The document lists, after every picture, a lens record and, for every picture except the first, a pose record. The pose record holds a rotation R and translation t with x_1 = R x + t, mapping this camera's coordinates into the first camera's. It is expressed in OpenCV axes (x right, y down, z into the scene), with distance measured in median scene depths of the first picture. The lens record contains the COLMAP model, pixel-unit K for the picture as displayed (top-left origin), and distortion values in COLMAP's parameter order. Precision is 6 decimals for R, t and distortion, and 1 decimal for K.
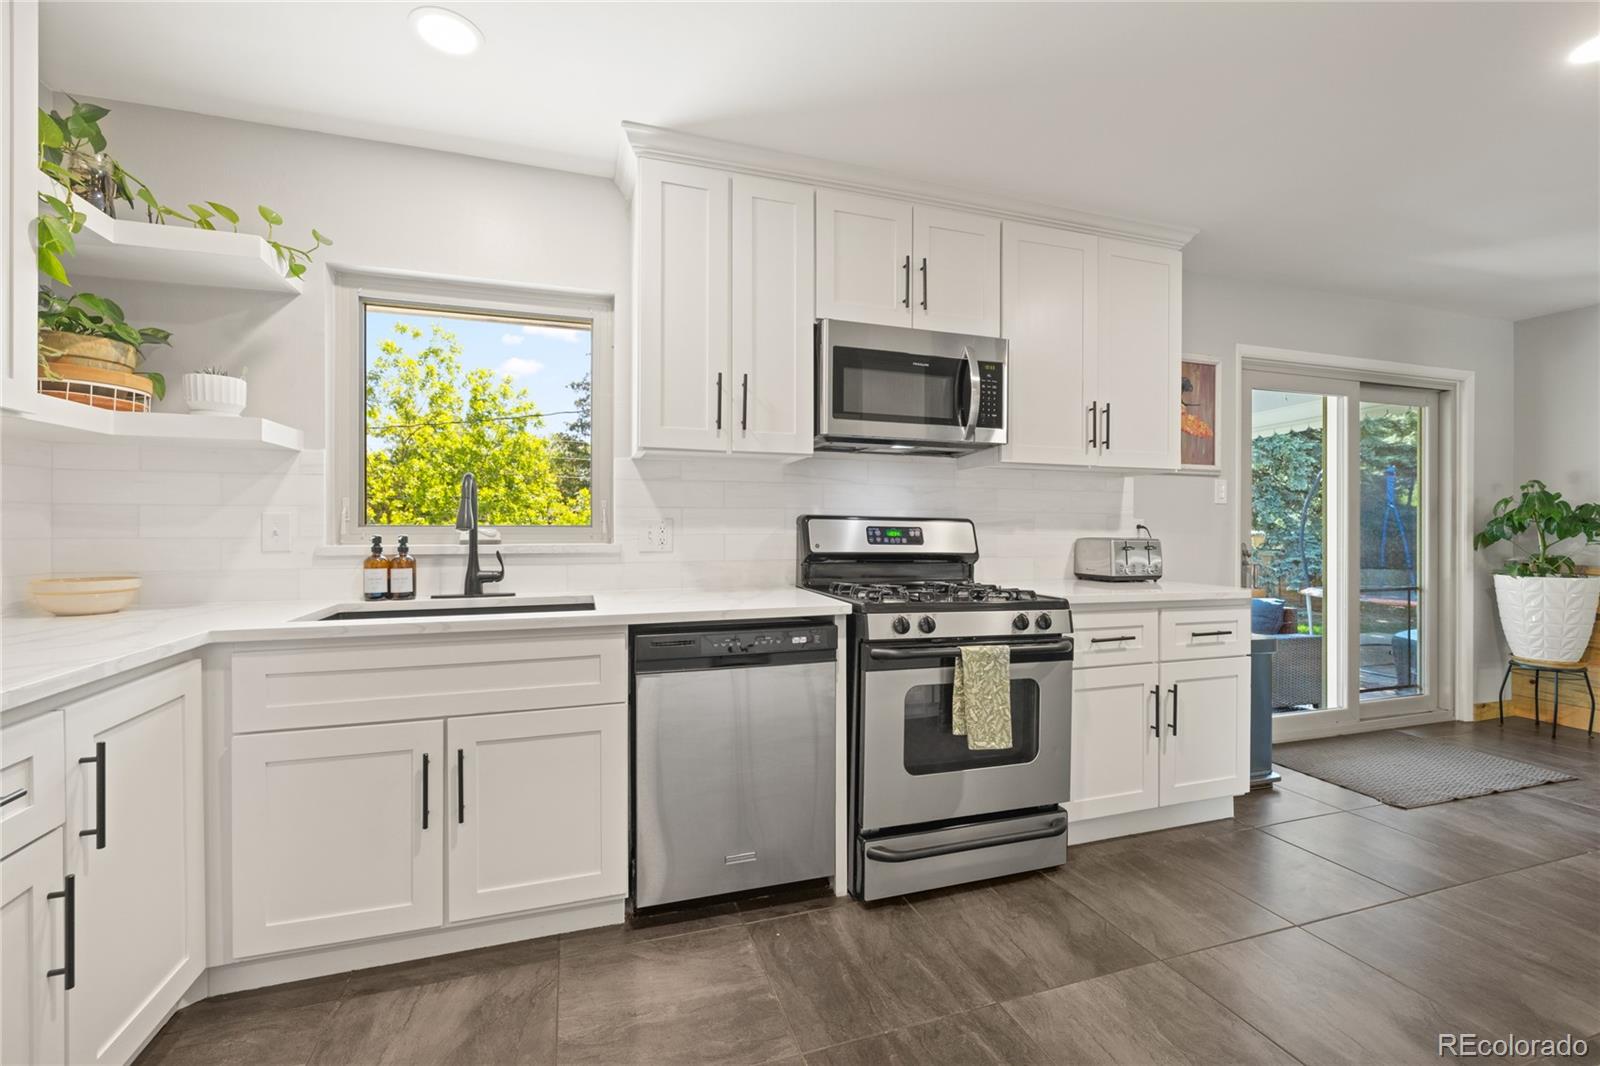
lens RADIAL K [[678.4, 0, 787.8], [0, 678.4, 537.4], [0, 0, 1]] dist [-0.001331, 0.000044]
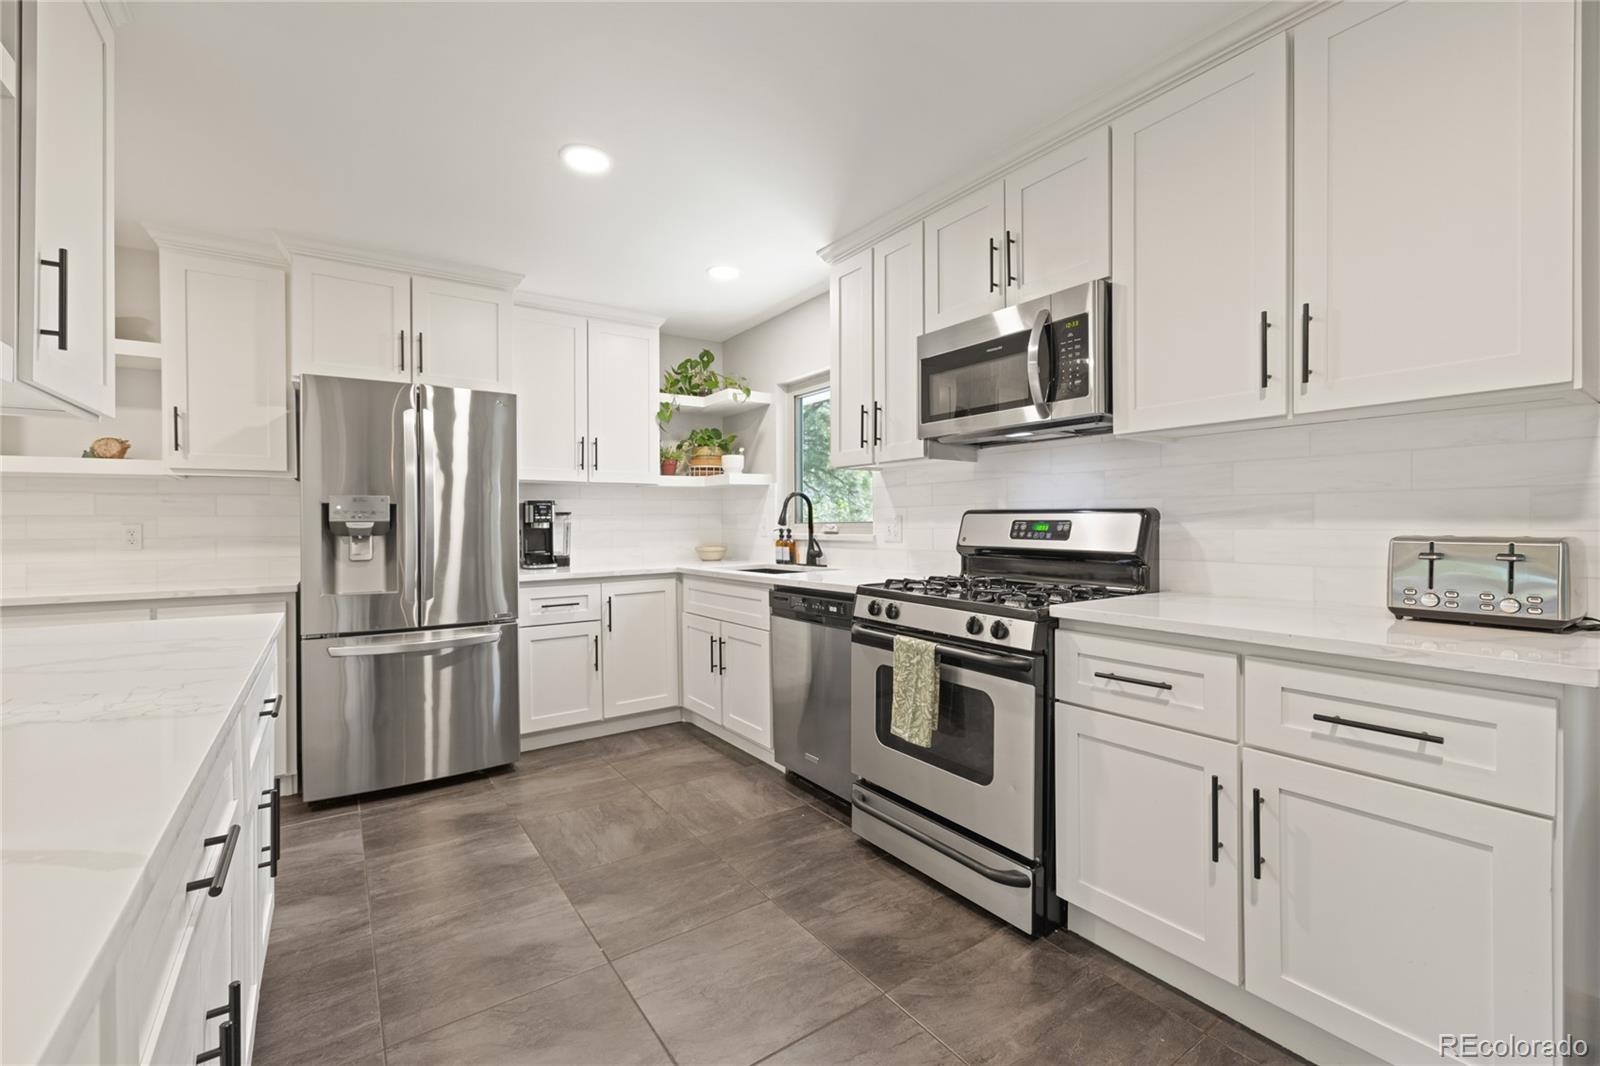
lens RADIAL K [[678.4, 0, 787.8], [0, 678.4, 537.4], [0, 0, 1]] dist [-0.001331, 0.000044]
pose [[0.267880, 0.014194, -0.963348, 1.115804], [-0.006753, 0.999895, 0.012855, -0.002326], [0.963429, 0.003062, 0.267948, 0.506024]]
